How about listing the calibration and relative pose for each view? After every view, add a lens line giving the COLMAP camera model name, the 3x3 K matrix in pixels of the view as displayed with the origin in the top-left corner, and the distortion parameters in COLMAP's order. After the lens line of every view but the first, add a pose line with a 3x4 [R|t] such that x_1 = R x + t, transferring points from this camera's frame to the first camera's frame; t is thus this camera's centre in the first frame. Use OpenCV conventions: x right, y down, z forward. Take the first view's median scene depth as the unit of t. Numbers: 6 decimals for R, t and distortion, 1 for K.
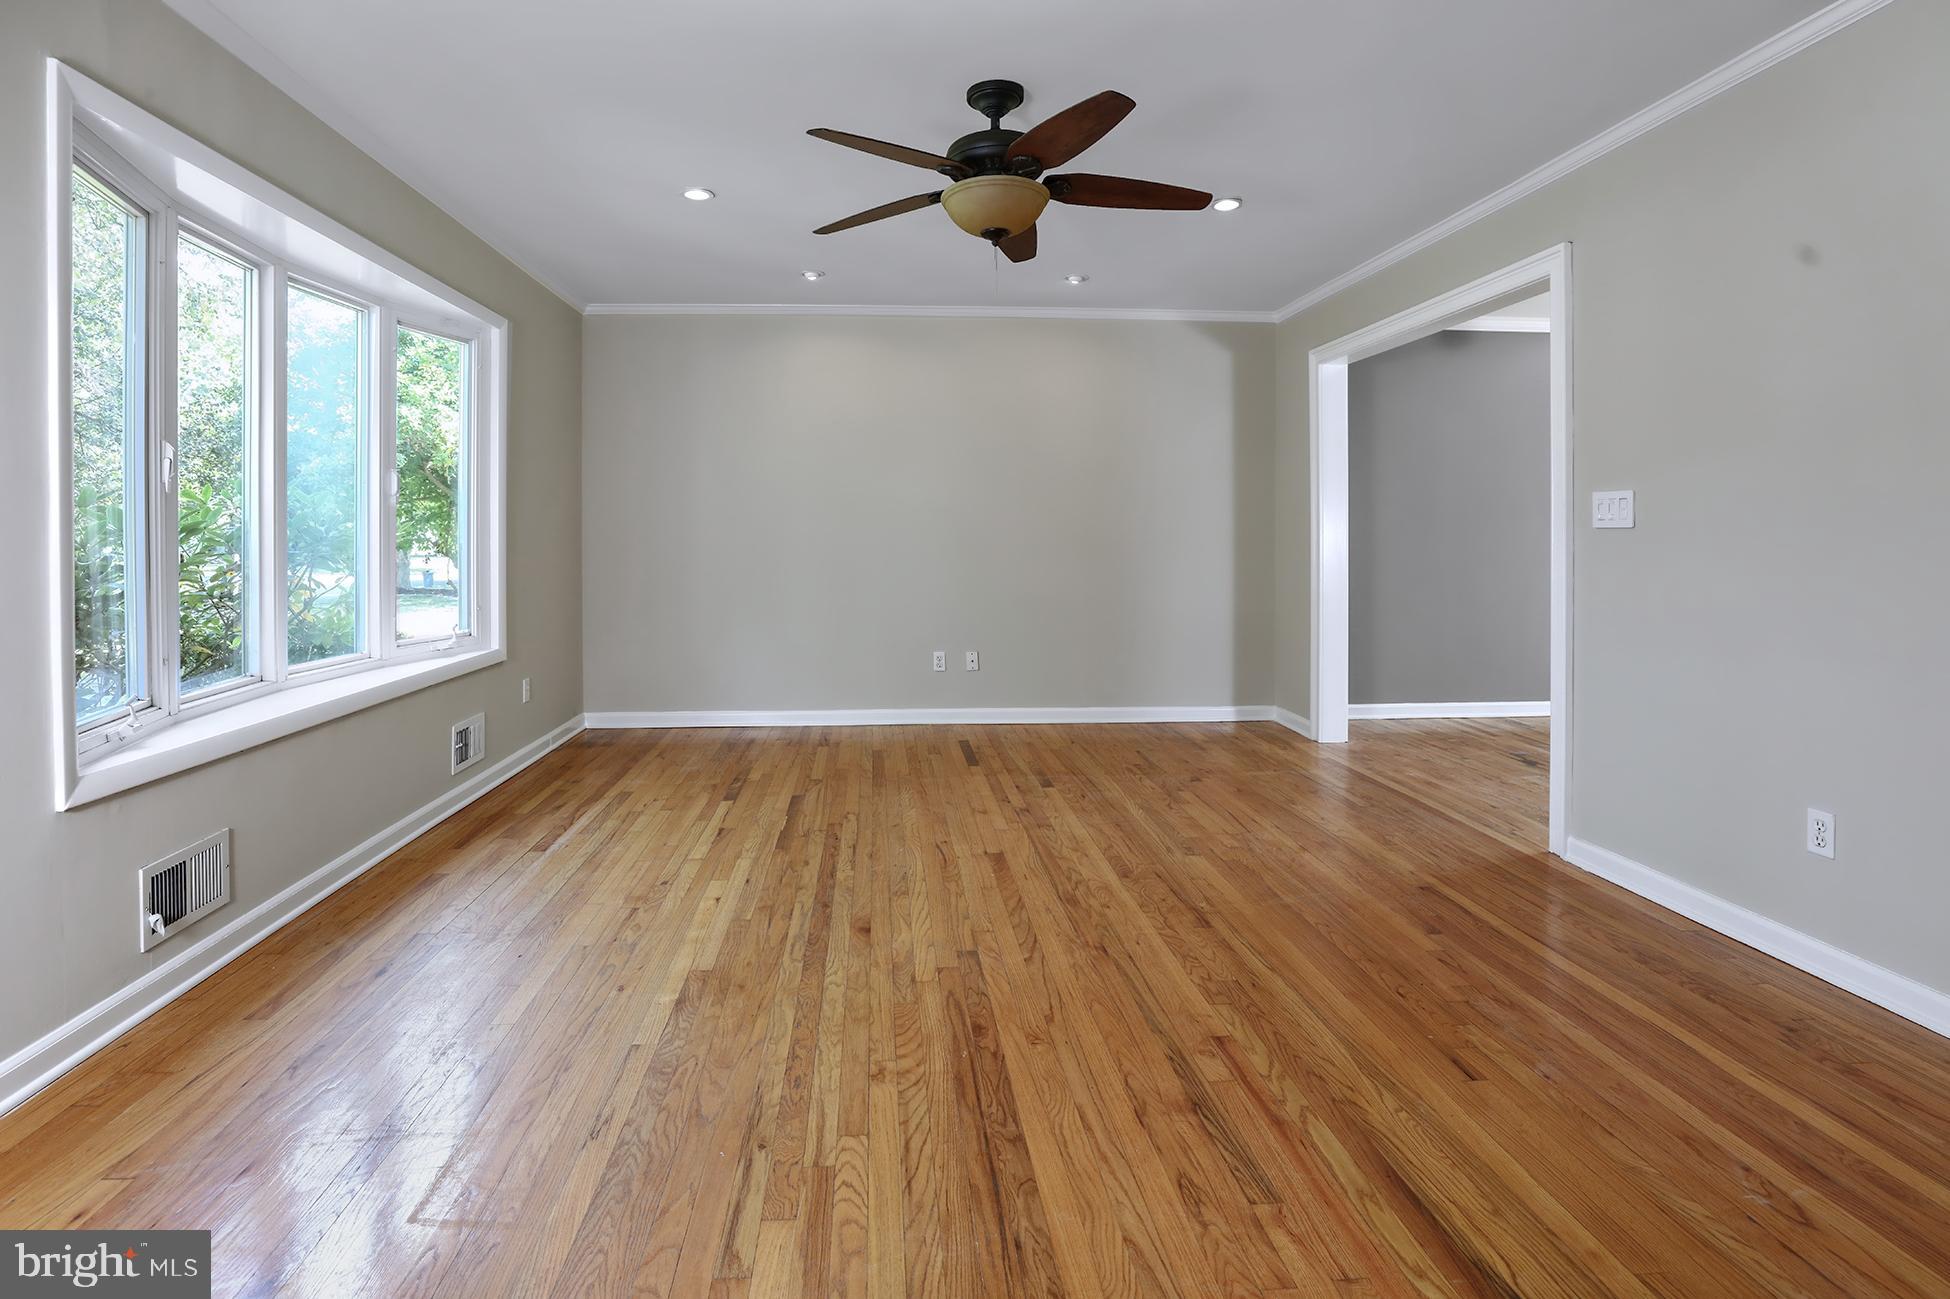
lens RADIAL K [[921.8, 0, 975.5], [0, 921.8, 541.8], [0, 0, 1]] dist [-0.019324, 0.001544]
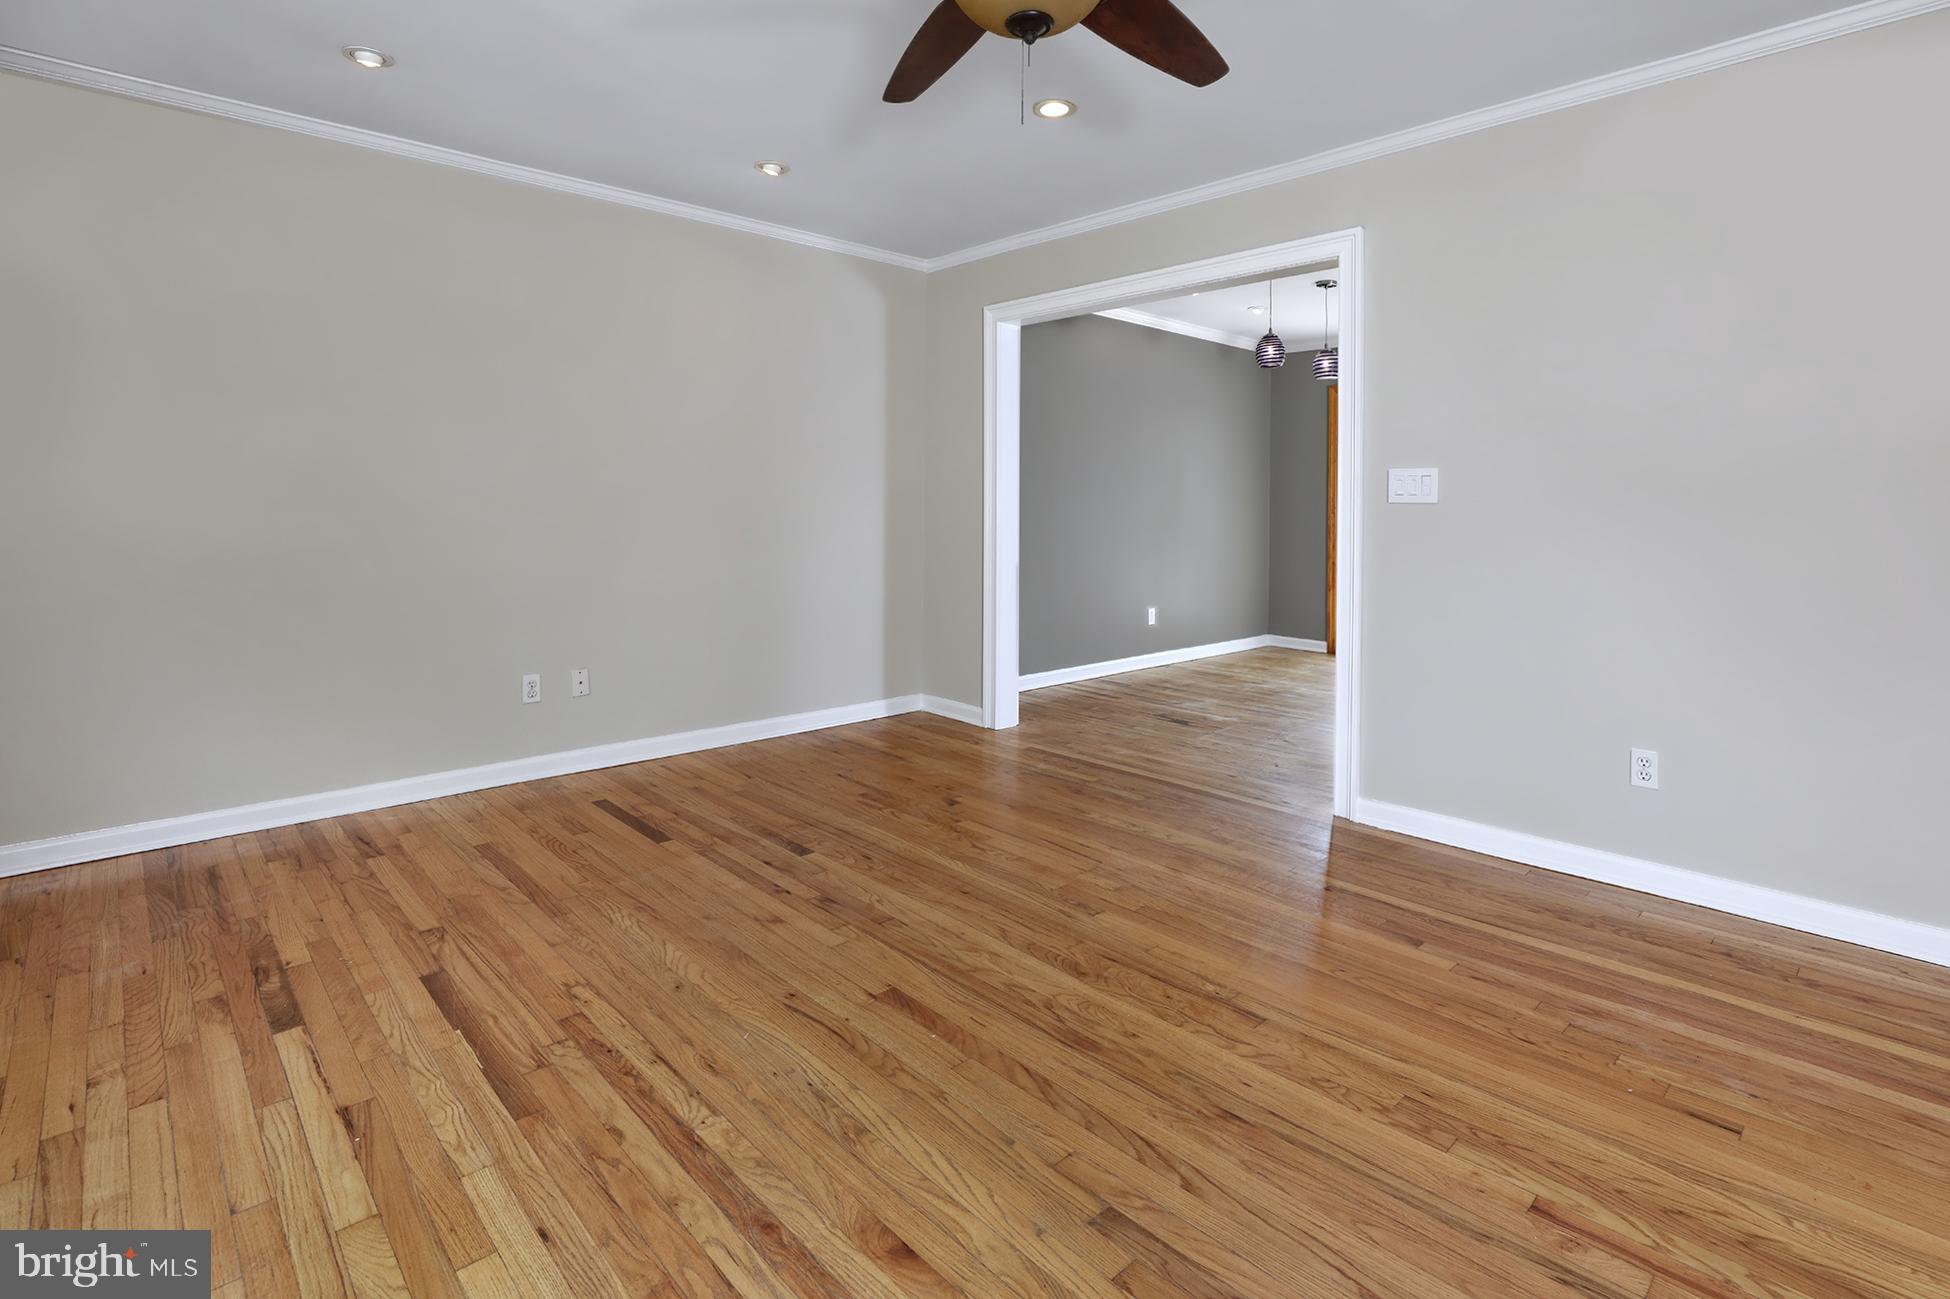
lens RADIAL K [[906.5, 0, 971.0], [0, 906.5, 508.0], [0, 0, 1]] dist [-0.028917, 0.004802]
pose [[0.785601, 0.004233, 0.618719, -0.423465], [-0.003745, 0.999991, -0.002086, -0.006282], [-0.618722, -0.000678, 0.785609, 0.593697]]
